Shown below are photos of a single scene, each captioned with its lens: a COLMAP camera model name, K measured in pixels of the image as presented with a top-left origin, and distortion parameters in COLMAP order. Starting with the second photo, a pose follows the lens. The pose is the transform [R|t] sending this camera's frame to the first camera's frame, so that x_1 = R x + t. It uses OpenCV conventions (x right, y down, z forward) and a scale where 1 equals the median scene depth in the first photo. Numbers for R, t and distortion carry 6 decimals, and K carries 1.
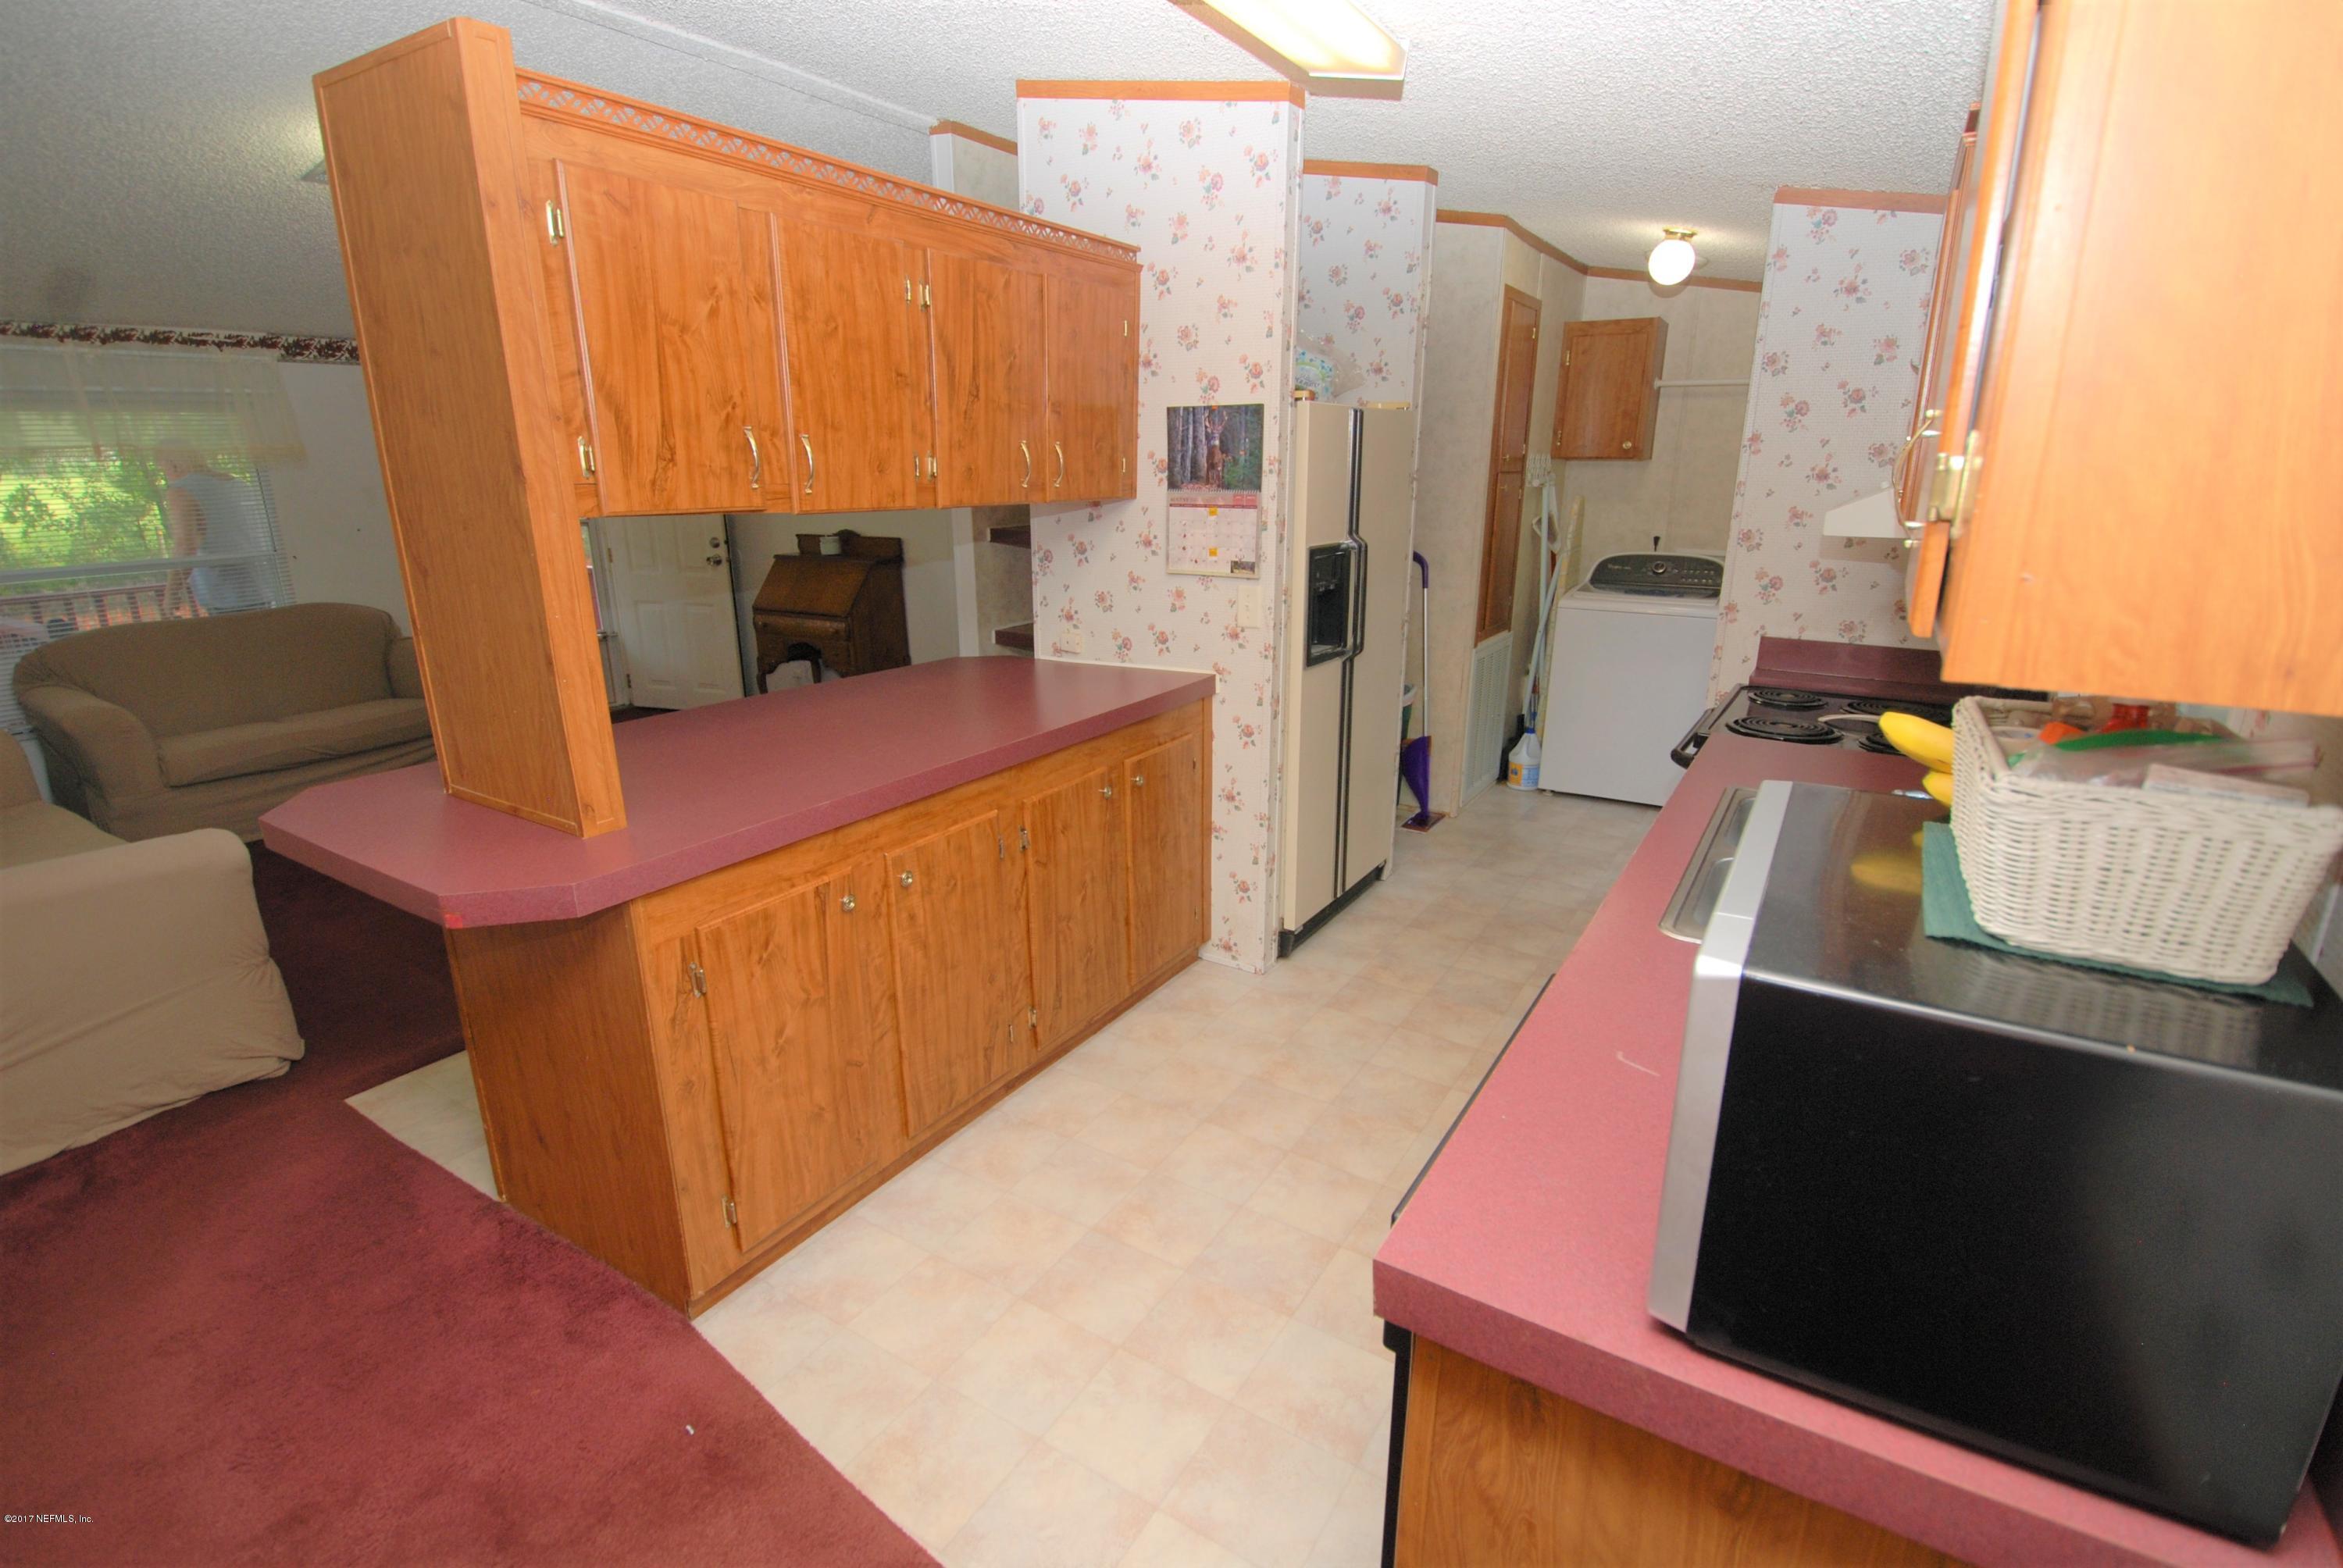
lens RADIAL K [[1095.2, 0, 1175.5], [0, 1095.2, 787.4], [0, 0, 1]] dist [0.011501, -0.019831]
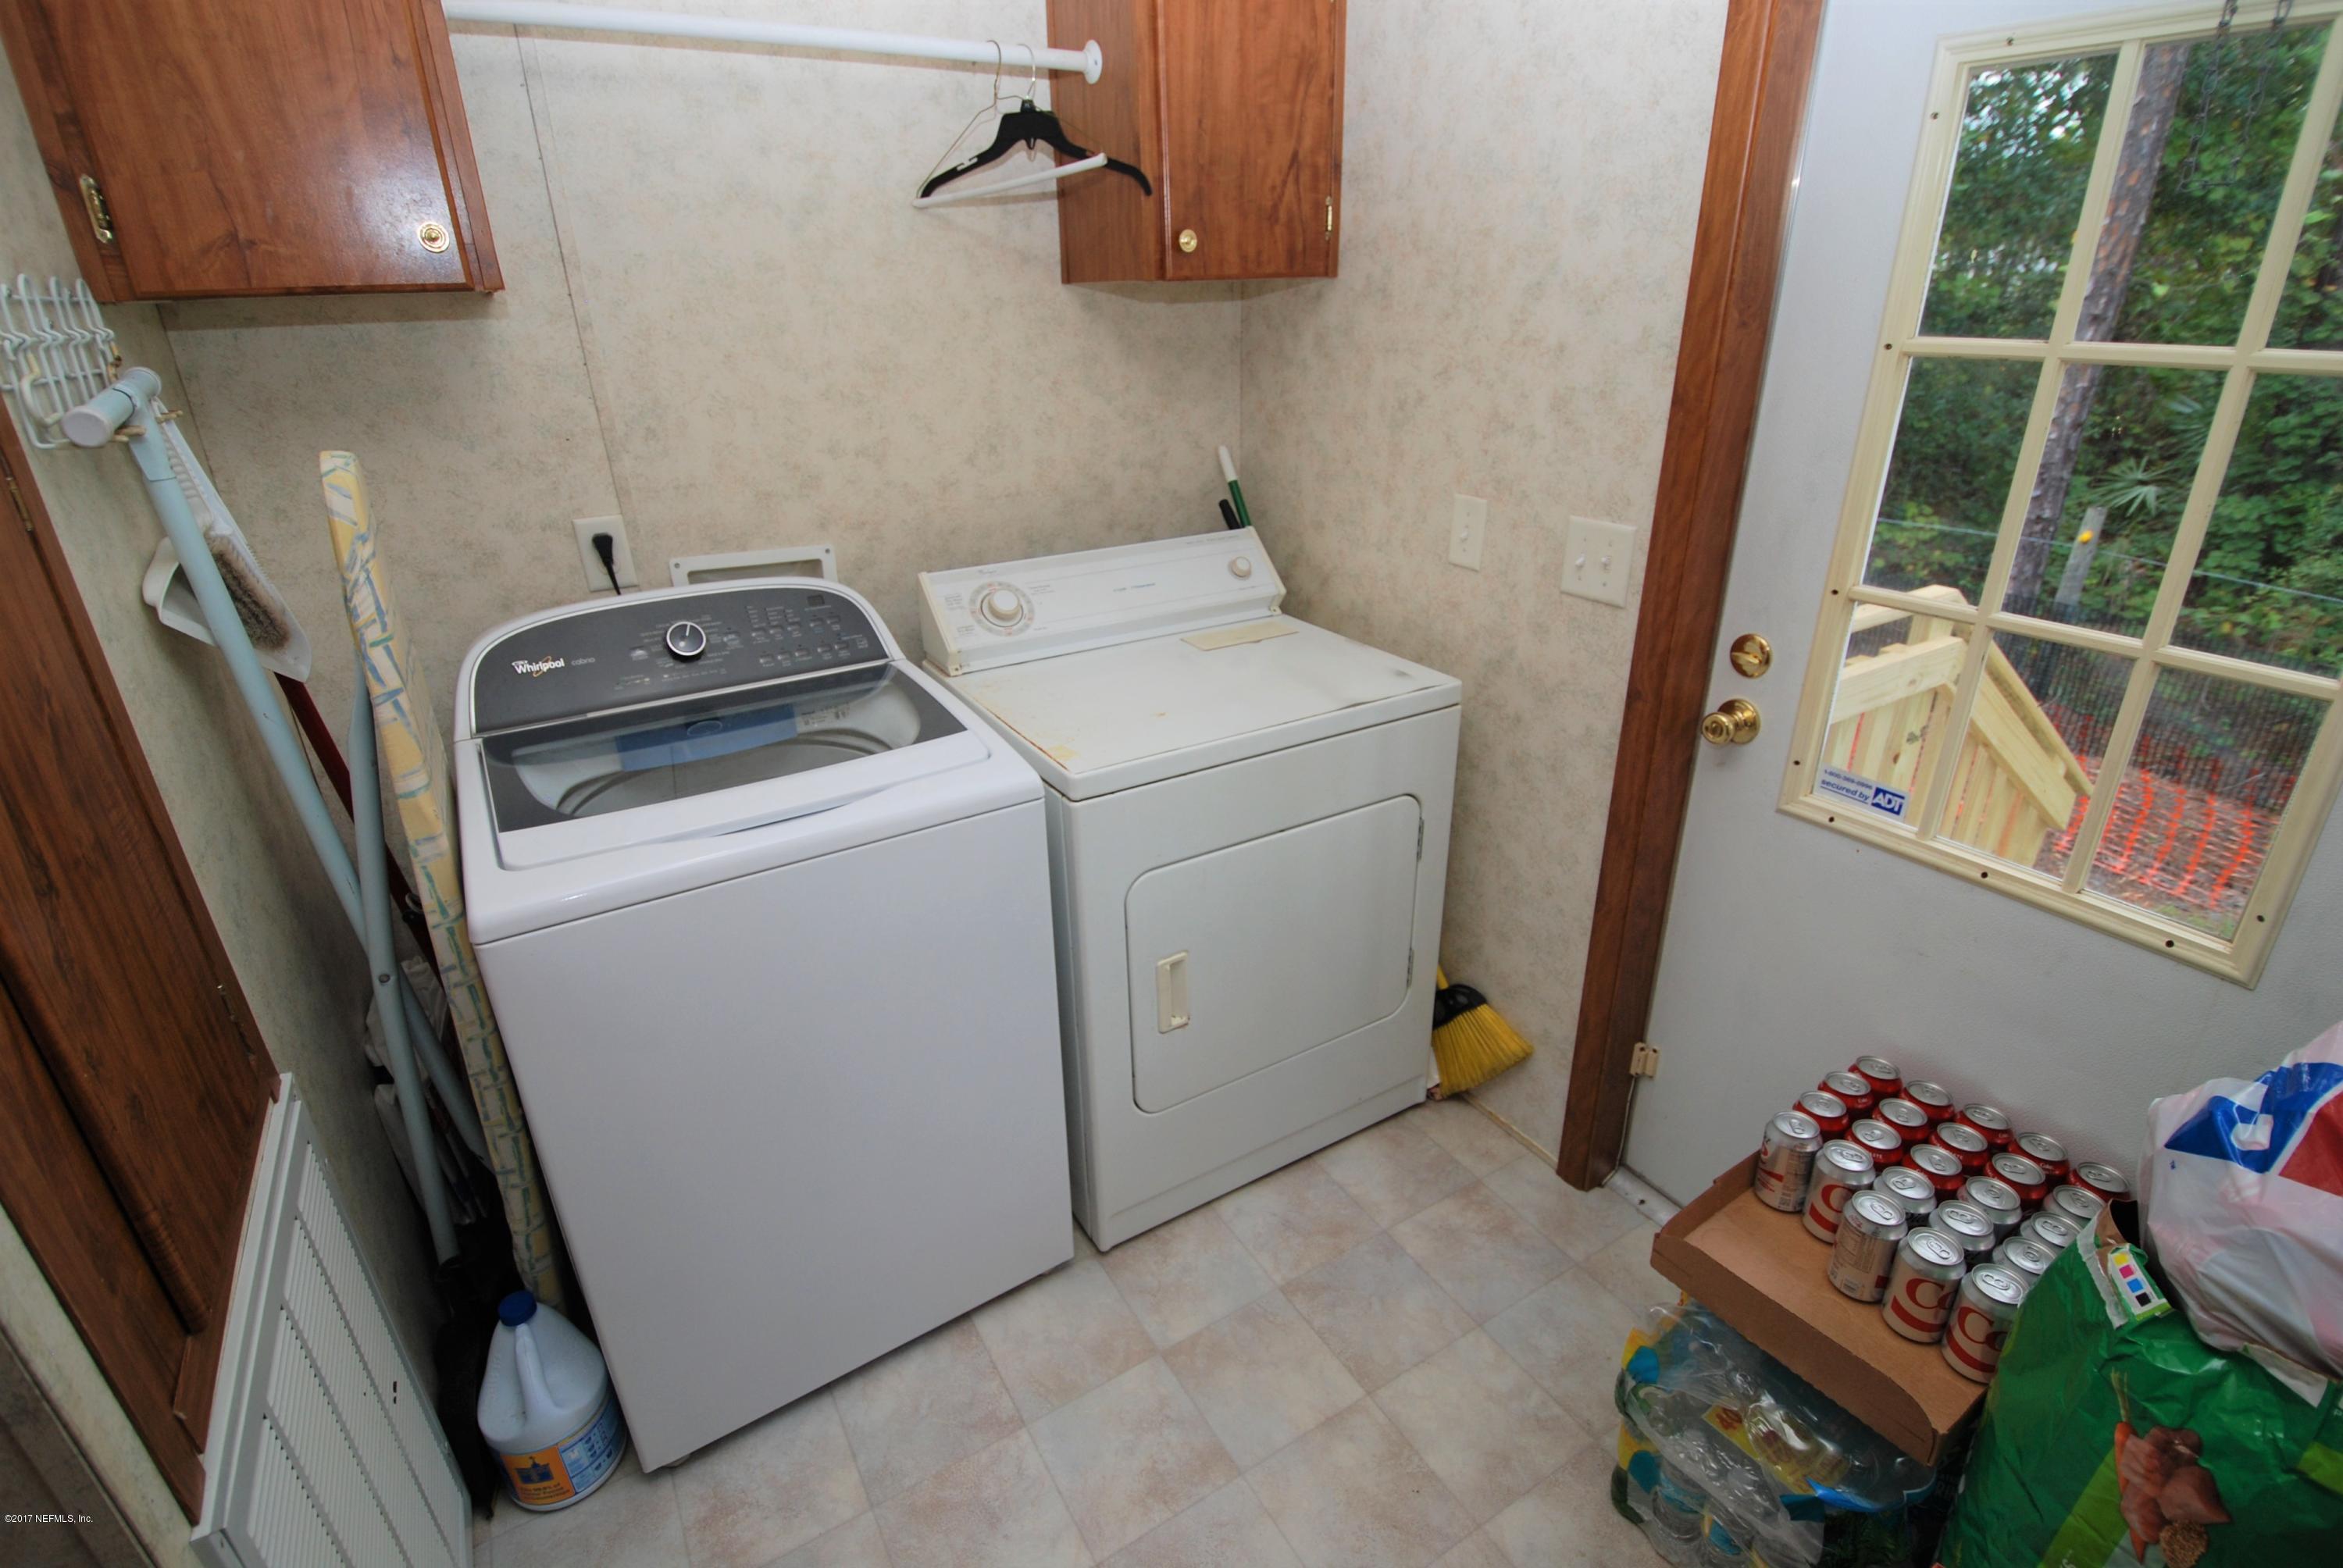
lens RADIAL K [[1095.2, 0, 1175.5], [0, 1095.2, 787.4], [0, 0, 1]] dist [0.011501, -0.019831]
pose [[0.442793, -0.378745, 0.812703, 0.358974], [0.273530, 0.920257, 0.279838, -0.339135], [-0.853883, 0.098388, 0.511082, 1.142966]]
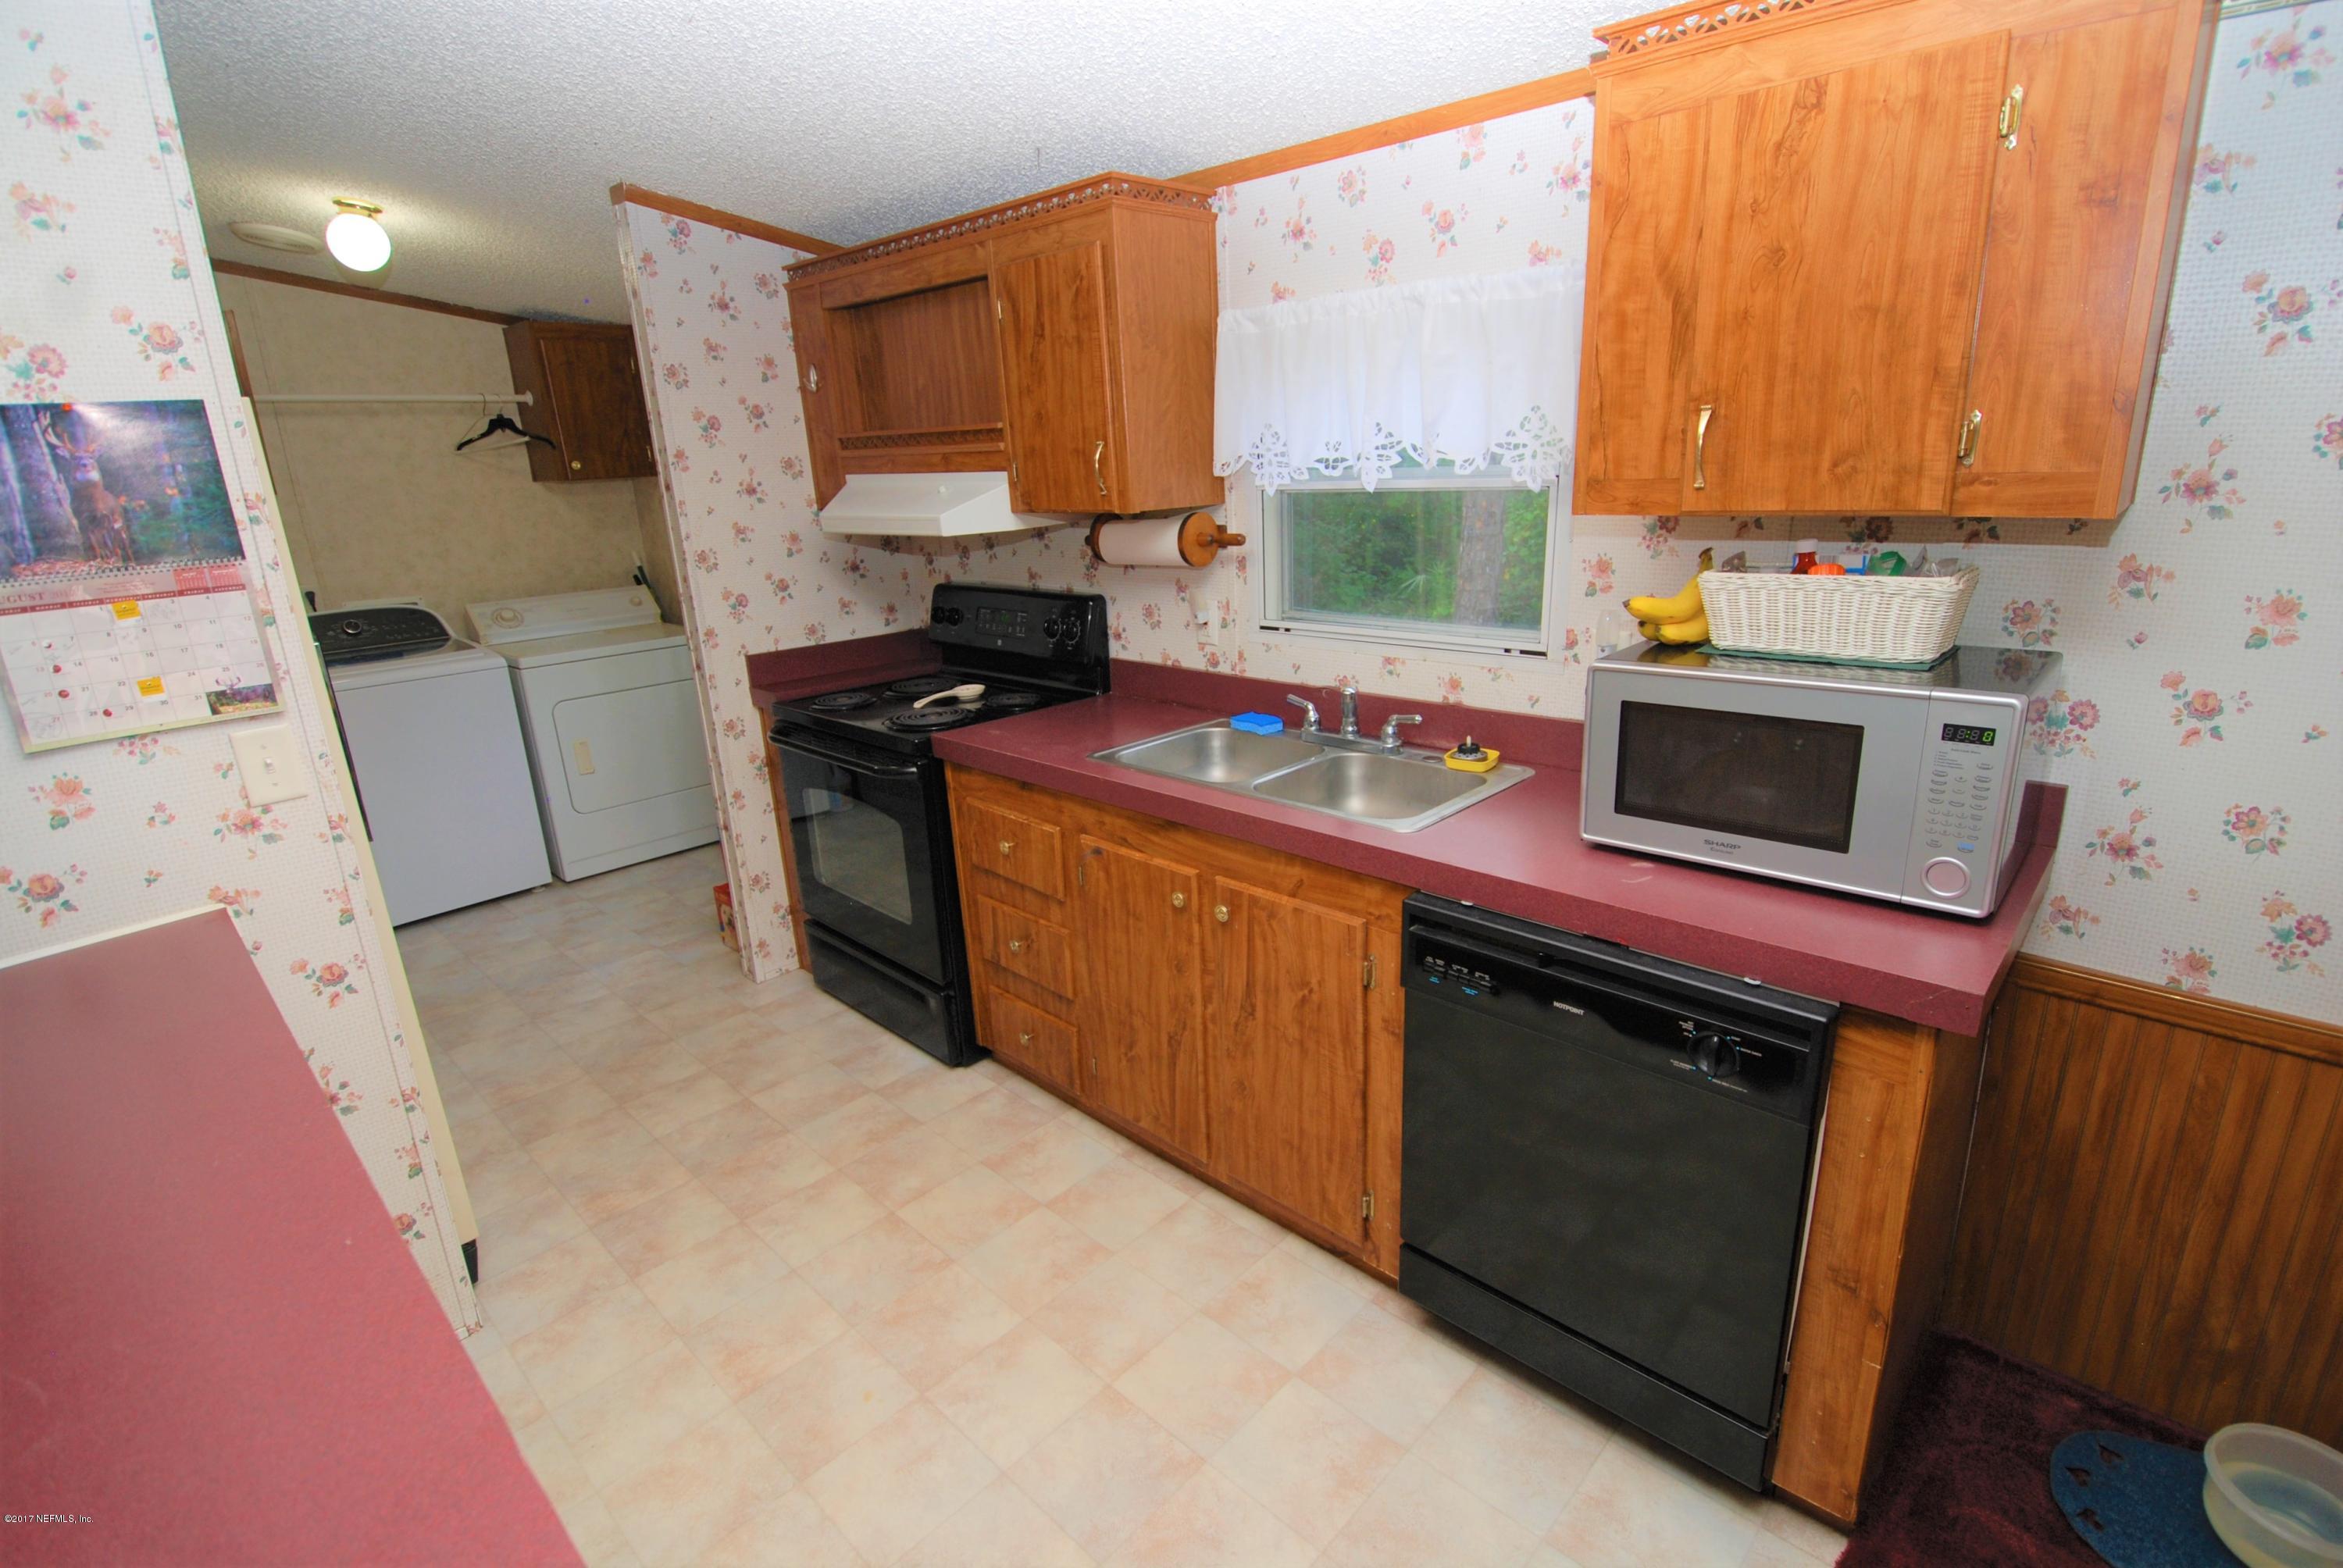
lens RADIAL K [[1095.2, 0, 1175.5], [0, 1095.2, 787.4], [0, 0, 1]] dist [0.011501, -0.019831]
pose [[0.200873, -0.293694, 0.934555, -0.343108], [0.319736, 0.921411, 0.220839, -0.125132], [-0.925969, 0.254450, 0.278992, 0.409723]]
